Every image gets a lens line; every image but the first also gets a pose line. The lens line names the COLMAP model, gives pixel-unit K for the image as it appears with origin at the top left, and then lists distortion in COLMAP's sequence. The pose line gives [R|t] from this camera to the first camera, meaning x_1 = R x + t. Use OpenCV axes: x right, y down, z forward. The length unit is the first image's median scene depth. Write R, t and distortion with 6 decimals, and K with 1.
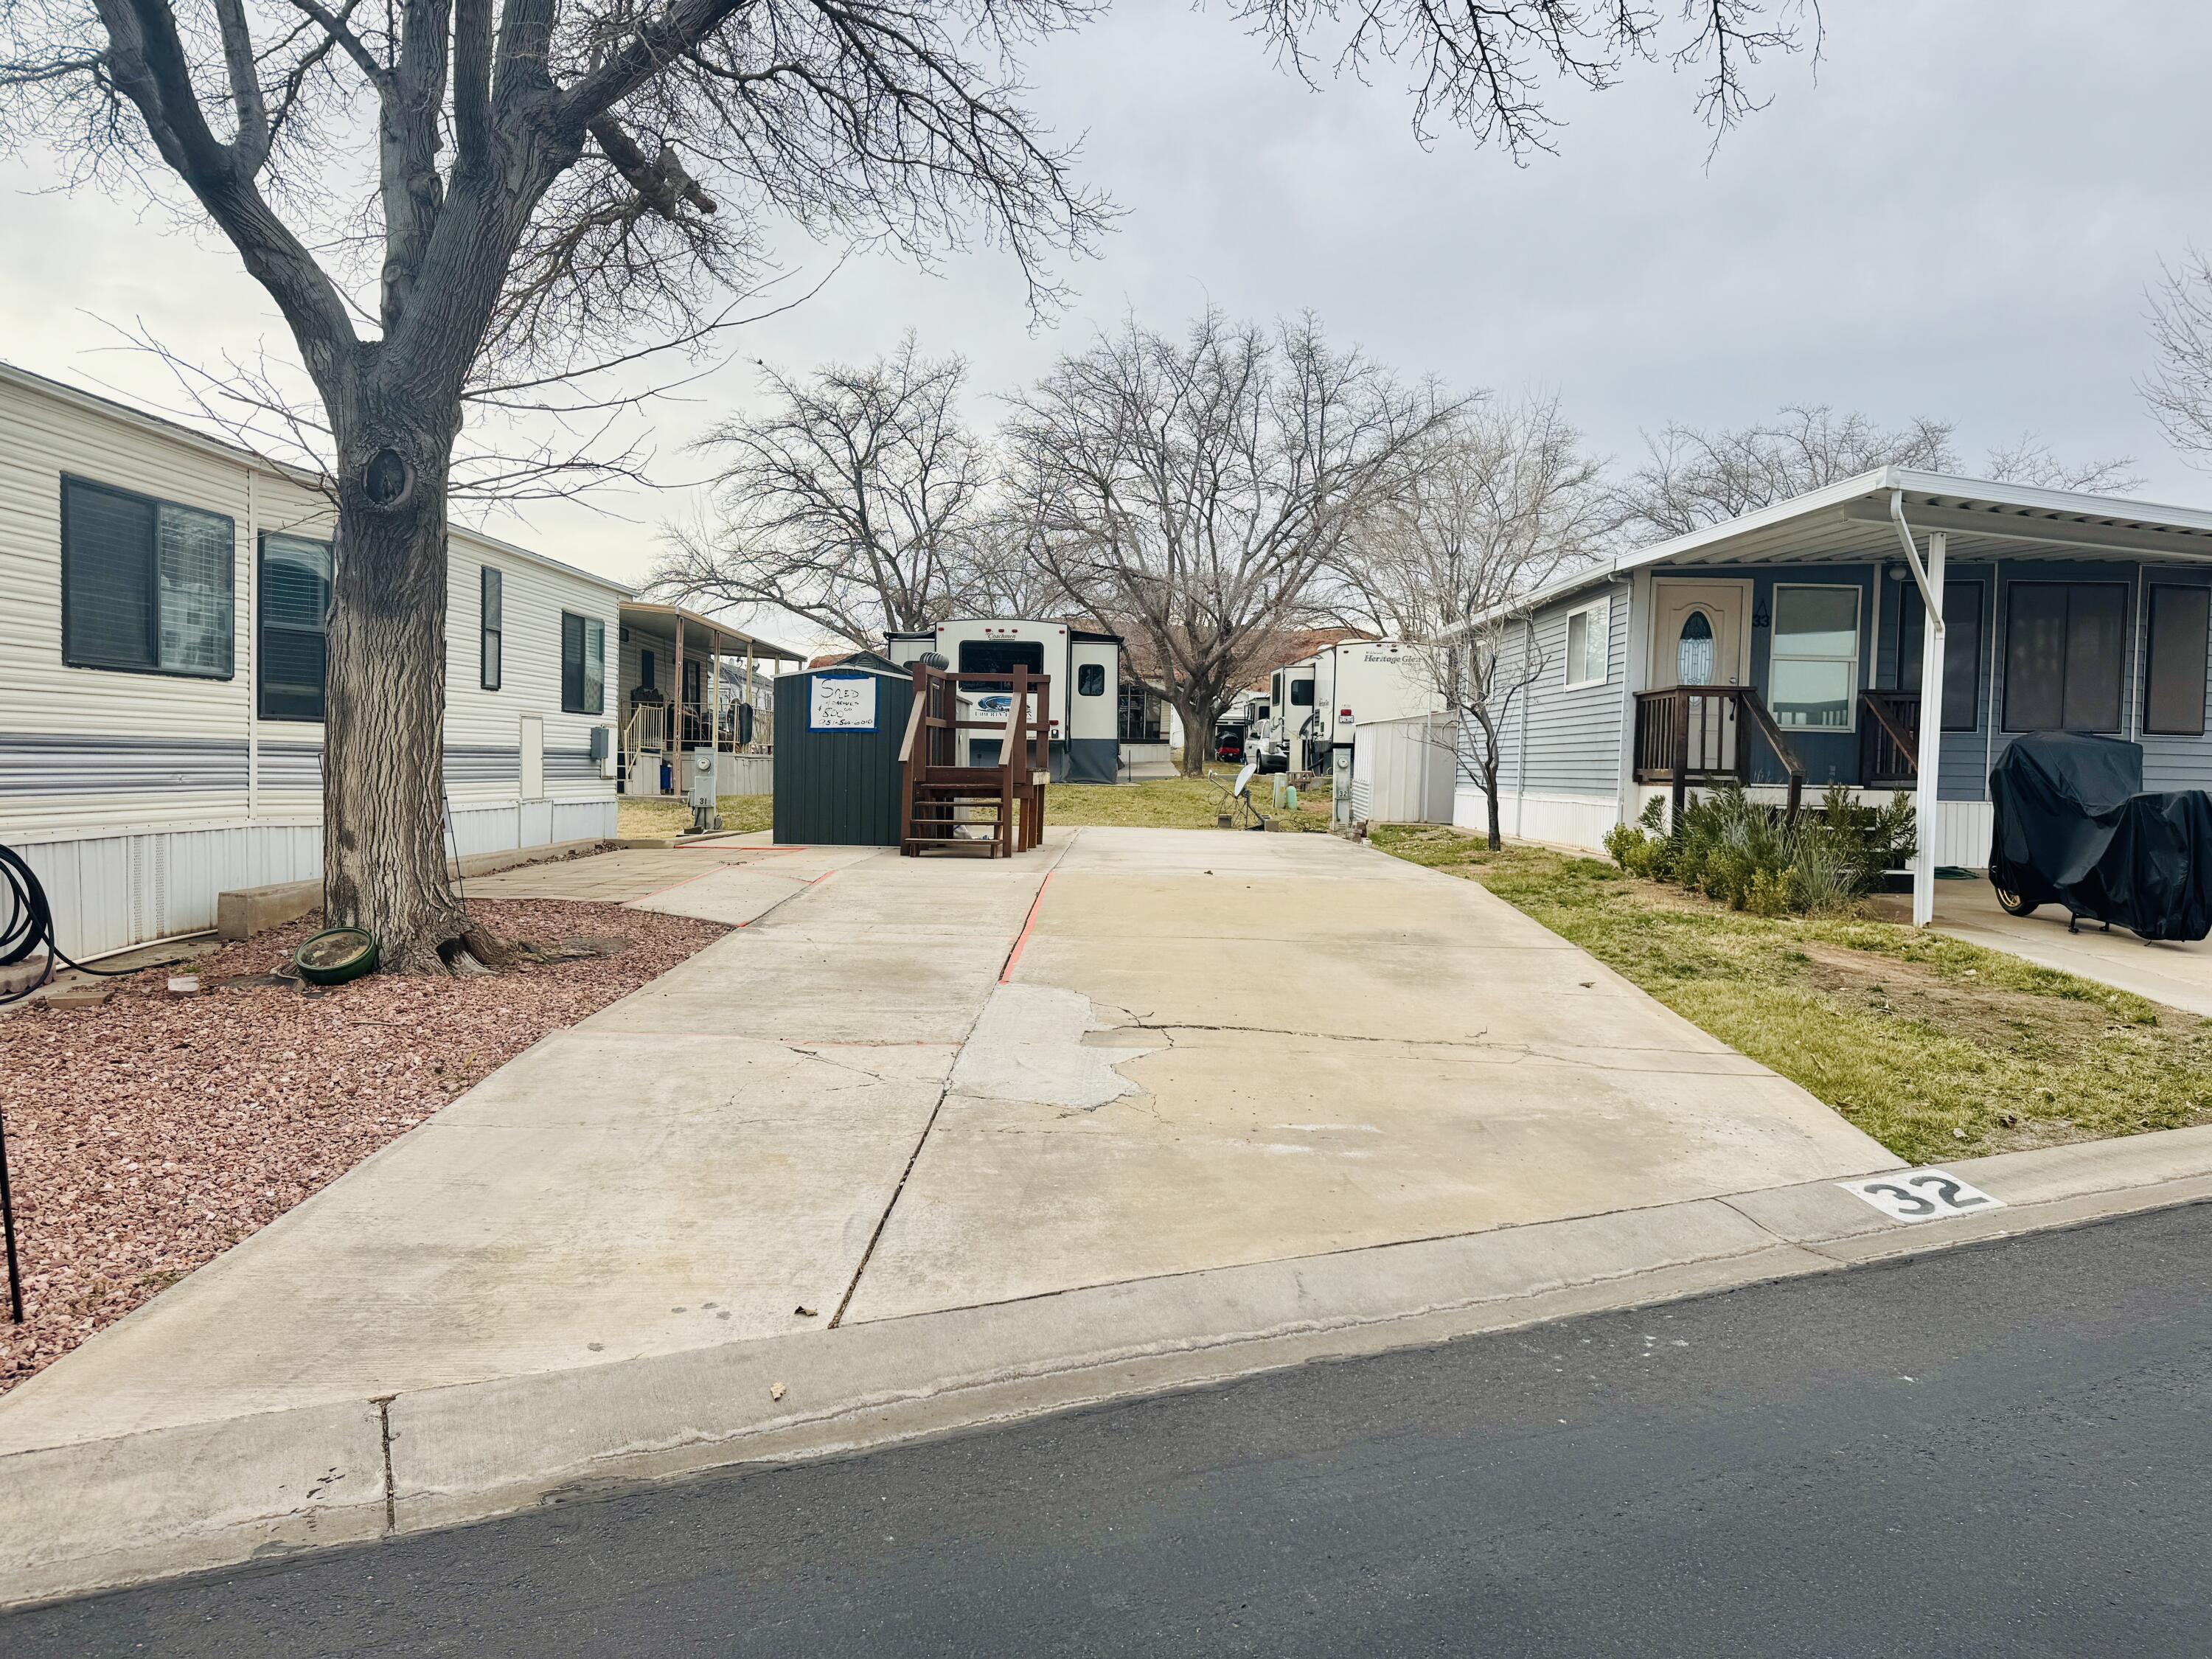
lens RADIAL K [[1574.5, 0, 1106.0], [0, 1574.5, 829.5], [0, 0, 1]] dist [0.064159, -0.084245]
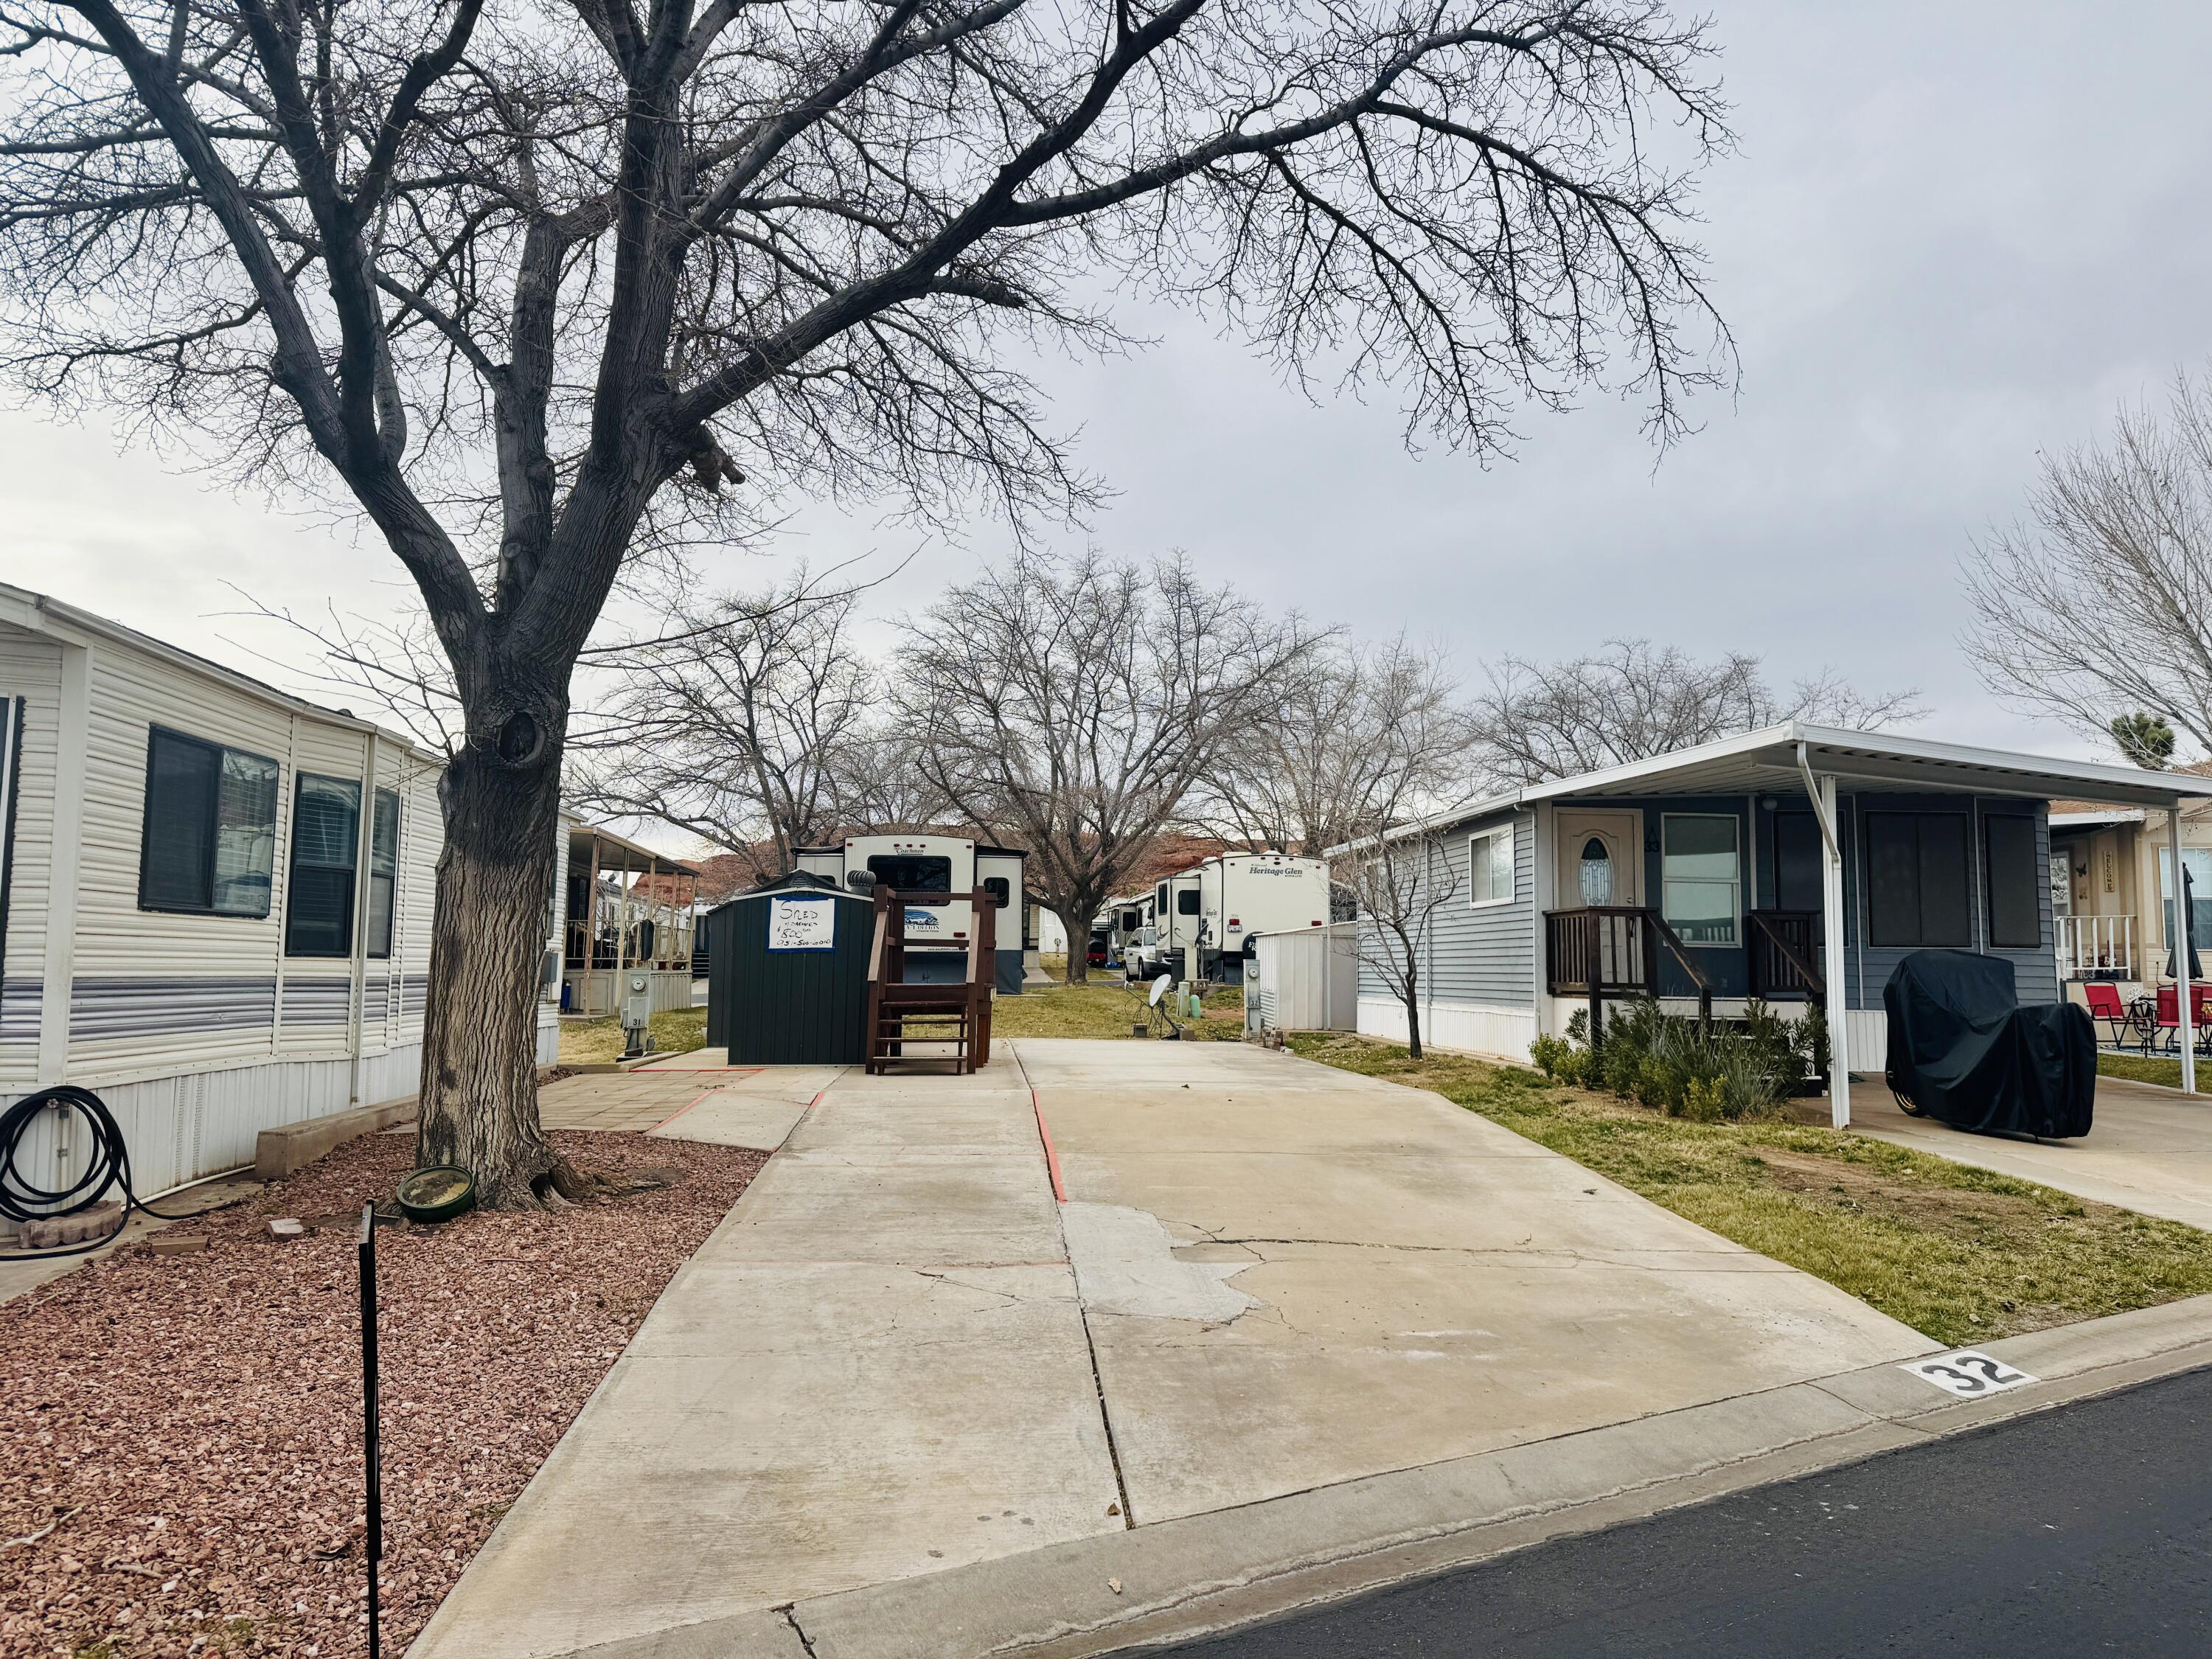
lens RADIAL K [[1574.5, 0, 1106.0], [0, 1574.5, 829.5], [0, 0, 1]] dist [0.064159, -0.084245]
pose [[0.994280, -0.000484, 0.106800, -0.143238], [0.014159, 0.991759, -0.127330, -0.014715], [-0.105858, 0.128113, 0.986094, -0.076874]]
